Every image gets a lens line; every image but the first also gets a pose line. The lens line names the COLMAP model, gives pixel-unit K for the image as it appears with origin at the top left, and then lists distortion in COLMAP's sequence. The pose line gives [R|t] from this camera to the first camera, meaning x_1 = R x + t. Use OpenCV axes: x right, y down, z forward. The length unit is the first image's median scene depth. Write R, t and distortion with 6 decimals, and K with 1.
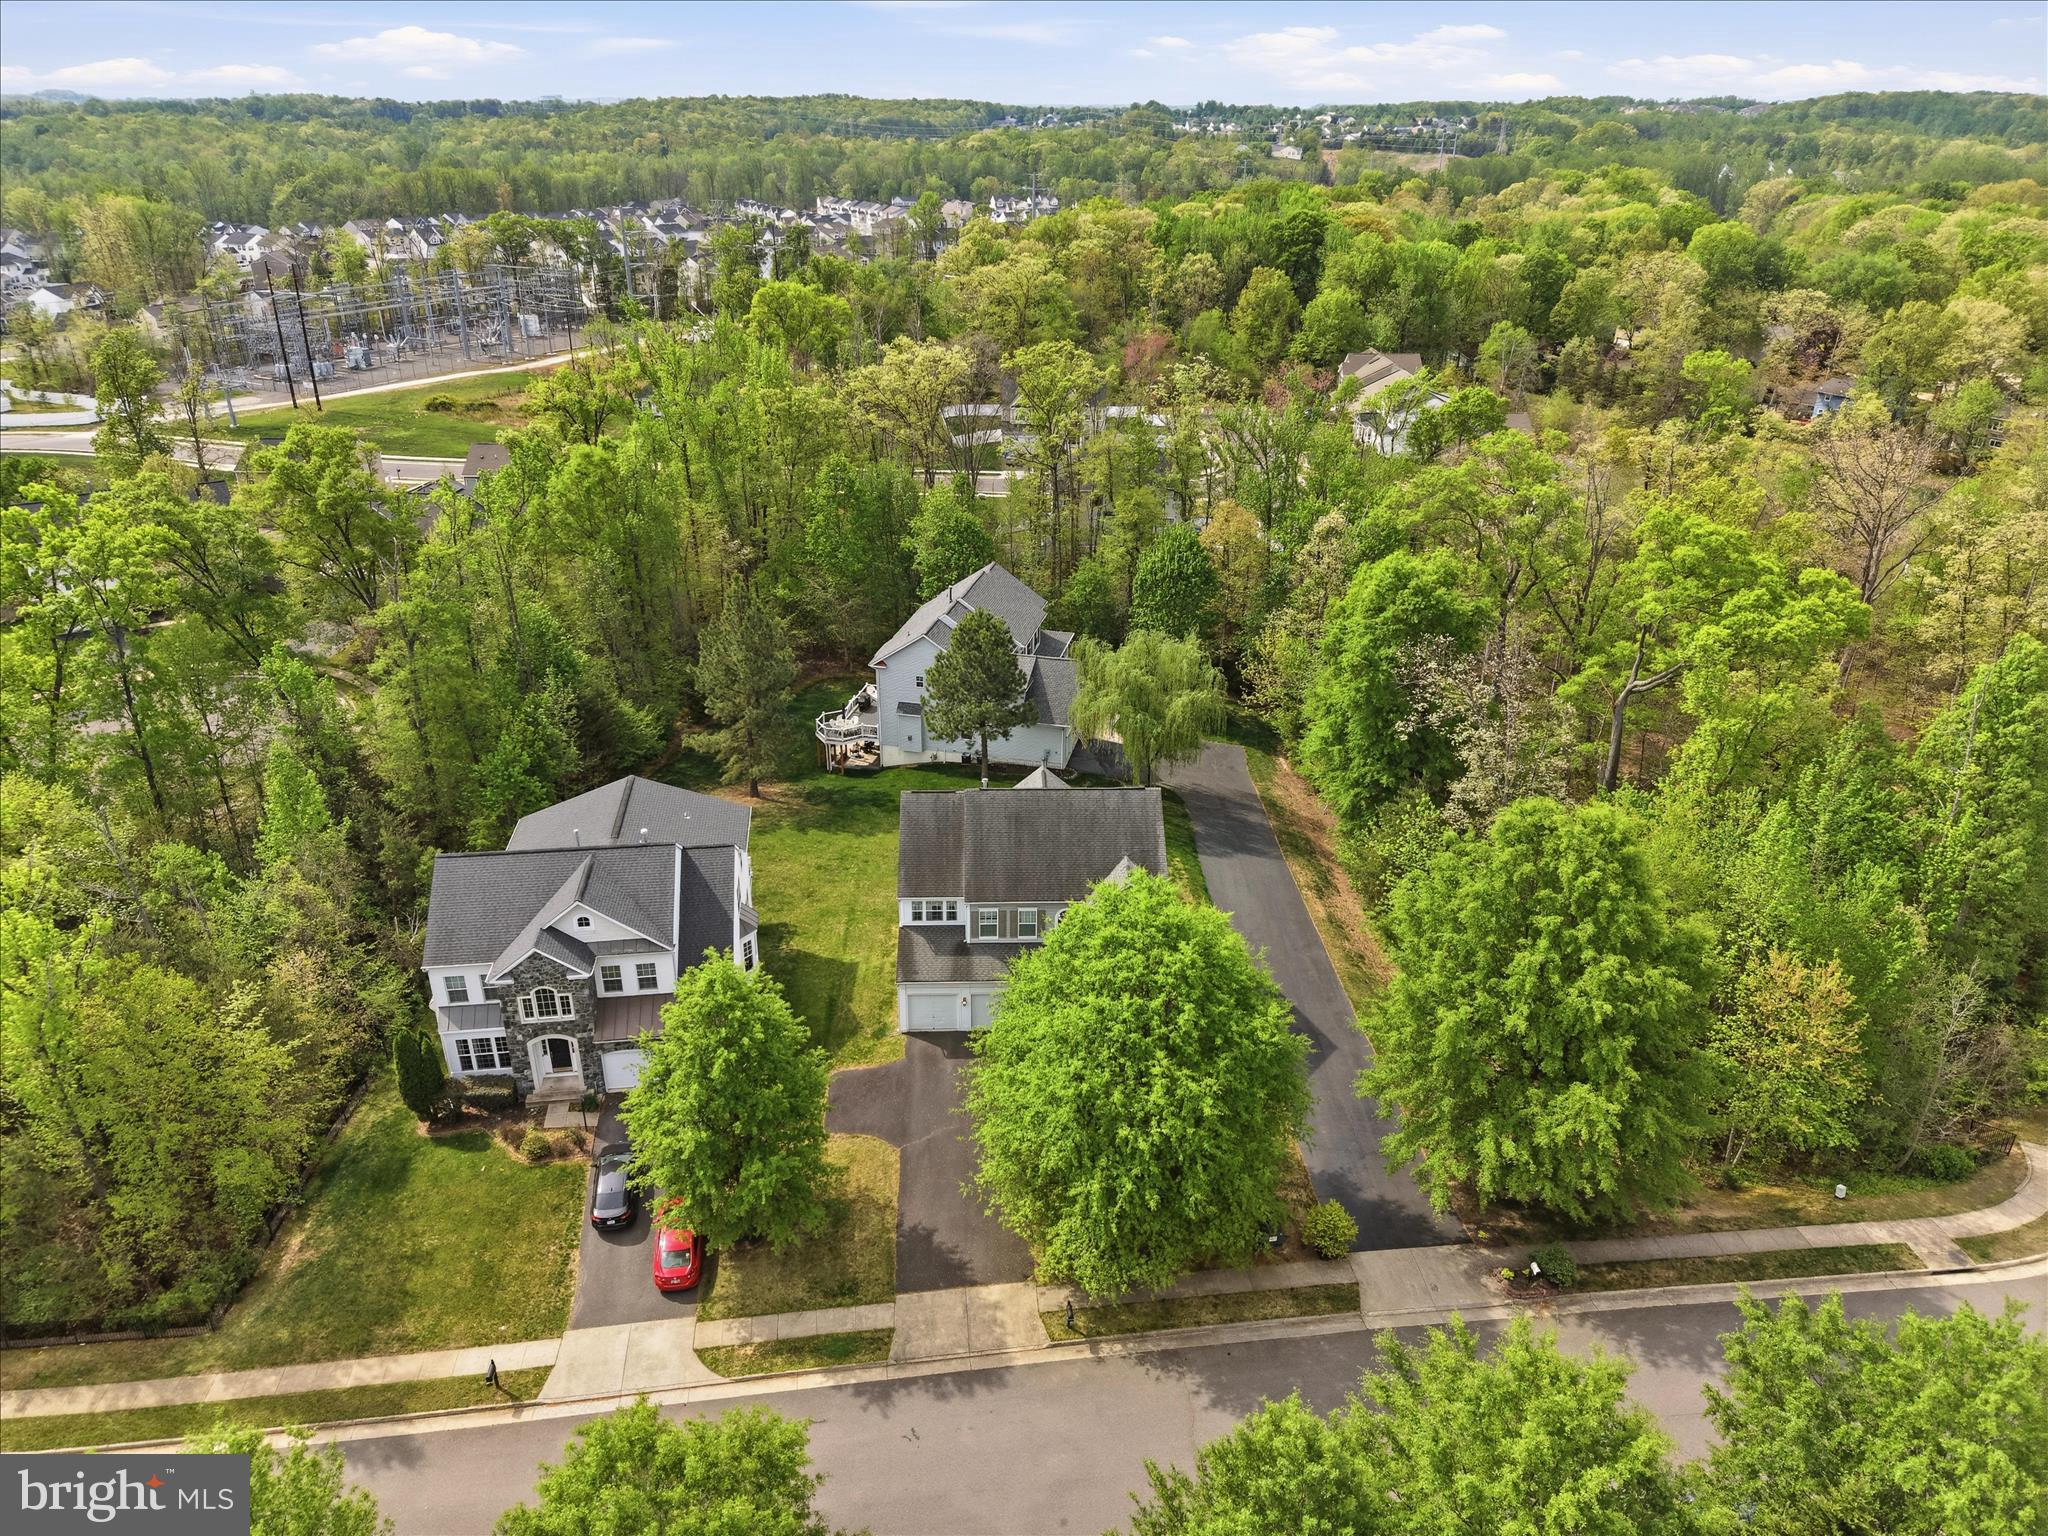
lens RADIAL K [[1352.5, 0, 1024.2], [0, 1352.5, 755.9], [0, 0, 1]] dist [0.026179, -0.026525]
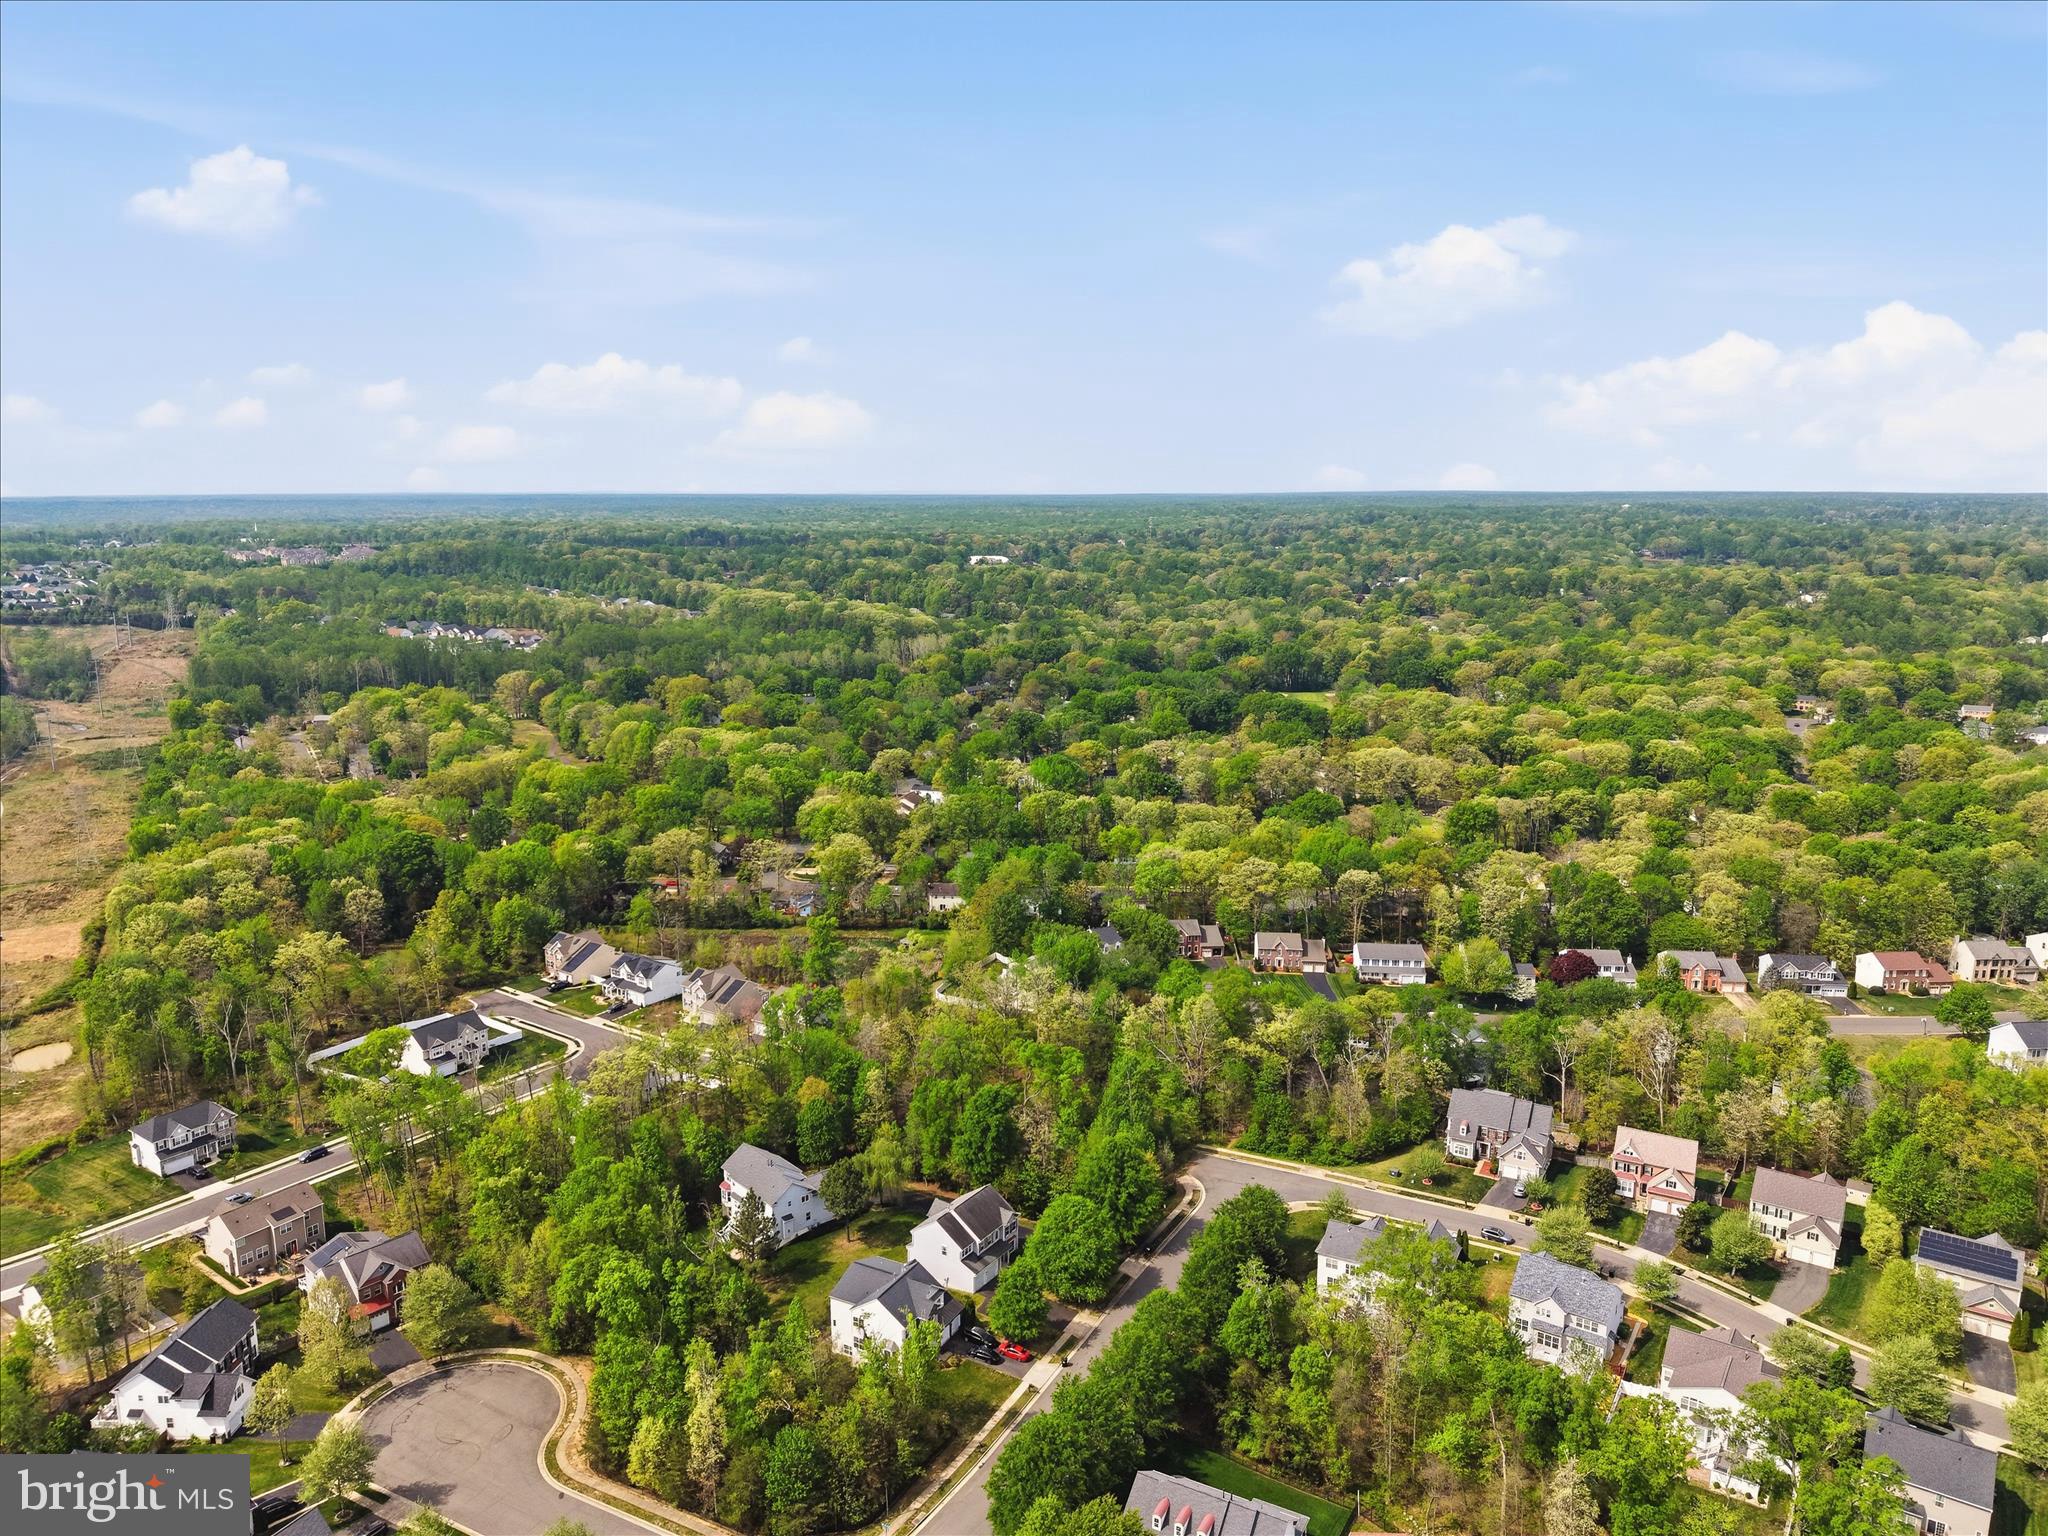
lens RADIAL K [[1352.5, 0, 1024.4], [0, 1352.5, 764.9], [0, 0, 1]] dist [0.026179, -0.026525]
pose [[0.586906, -0.154291, 0.794818, -2.481515], [0.351999, 0.932671, -0.078871, -0.685737], [-0.729135, 0.326065, 0.601701, -1.438574]]
